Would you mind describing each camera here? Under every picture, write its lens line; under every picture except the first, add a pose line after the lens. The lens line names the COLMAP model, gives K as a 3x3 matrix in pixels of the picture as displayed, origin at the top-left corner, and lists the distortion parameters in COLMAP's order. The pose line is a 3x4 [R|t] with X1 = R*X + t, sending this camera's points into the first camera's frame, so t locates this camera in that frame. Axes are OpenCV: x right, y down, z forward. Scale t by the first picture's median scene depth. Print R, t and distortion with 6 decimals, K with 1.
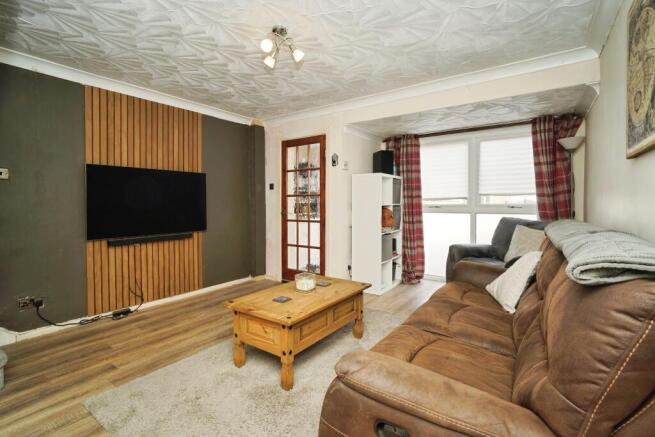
lens RADIAL K [[309.1, 0, 327.7], [0, 309.1, 214.4], [0, 0, 1]] dist [-0.002729, 0.000113]
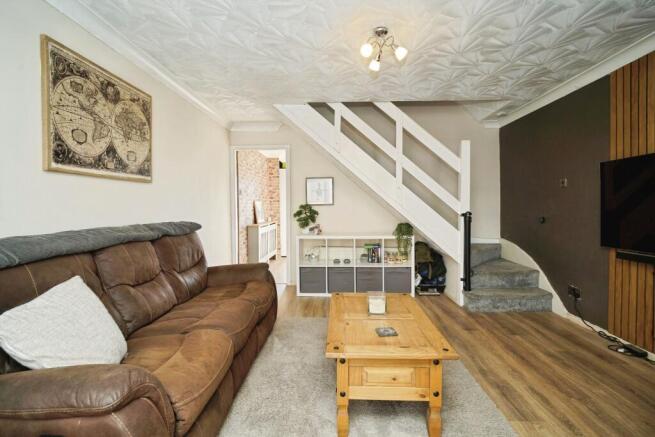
lens RADIAL K [[309.1, 0, 327.7], [0, 309.1, 214.4], [0, 0, 1]] dist [-0.002729, 0.000113]
pose [[-0.844614, 0.017567, -0.535087, 0.393895], [-0.011139, 0.998669, 0.050368, -0.046423], [0.535259, 0.048502, -0.843294, 1.335834]]
